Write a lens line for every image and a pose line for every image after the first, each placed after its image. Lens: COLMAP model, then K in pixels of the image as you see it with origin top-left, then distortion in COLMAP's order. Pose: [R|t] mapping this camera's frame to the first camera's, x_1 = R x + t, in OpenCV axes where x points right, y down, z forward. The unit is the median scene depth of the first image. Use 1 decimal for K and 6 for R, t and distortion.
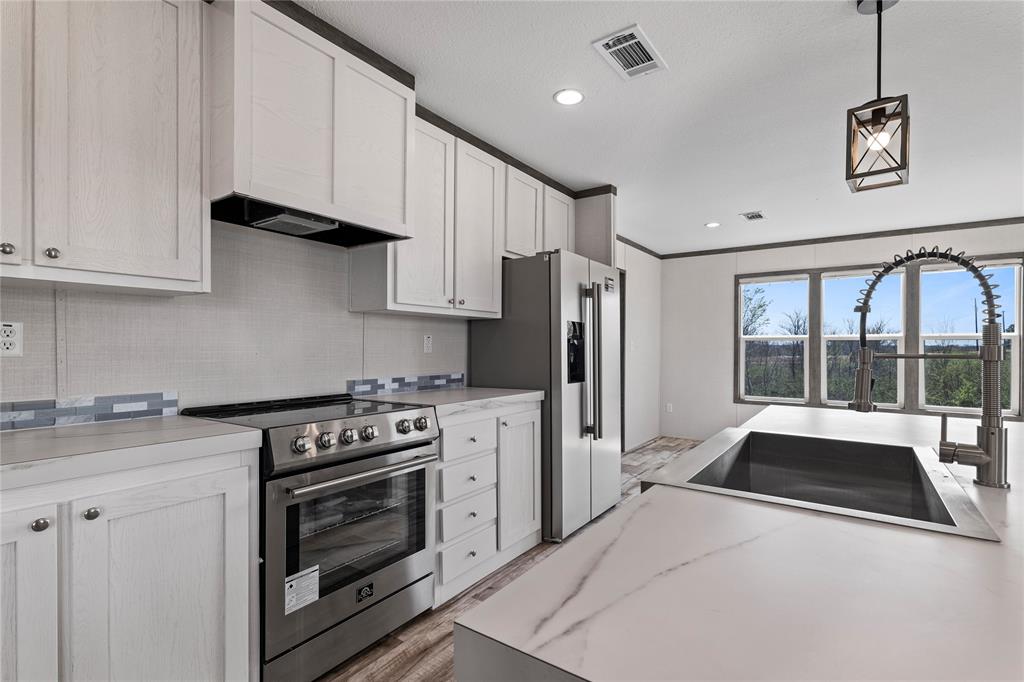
lens RADIAL K [[477.1, 0, 511.5], [0, 477.1, 347.8], [0, 0, 1]] dist [0.003279, -0.000230]
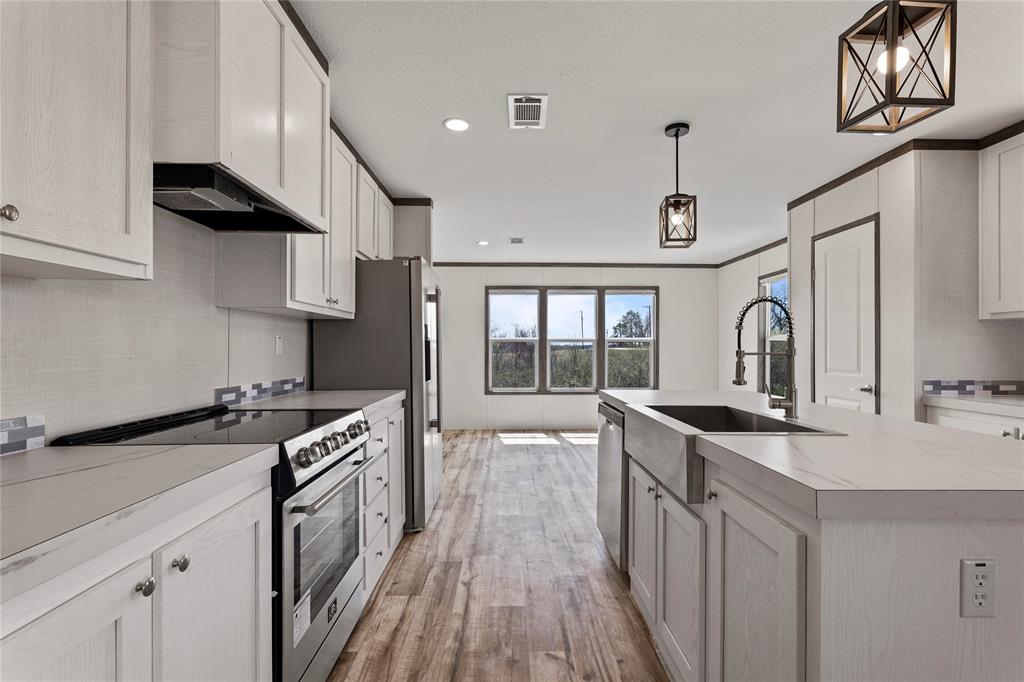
lens RADIAL K [[477.1, 0, 509.6], [0, 477.1, 347.0], [0, 0, 1]] dist [0.003279, -0.000230]
pose [[0.810473, -0.001064, 0.585776, -0.401984], [0.001507, 0.999999, -0.000268, -0.003710], [-0.585775, 0.001100, 0.810473, 0.021123]]
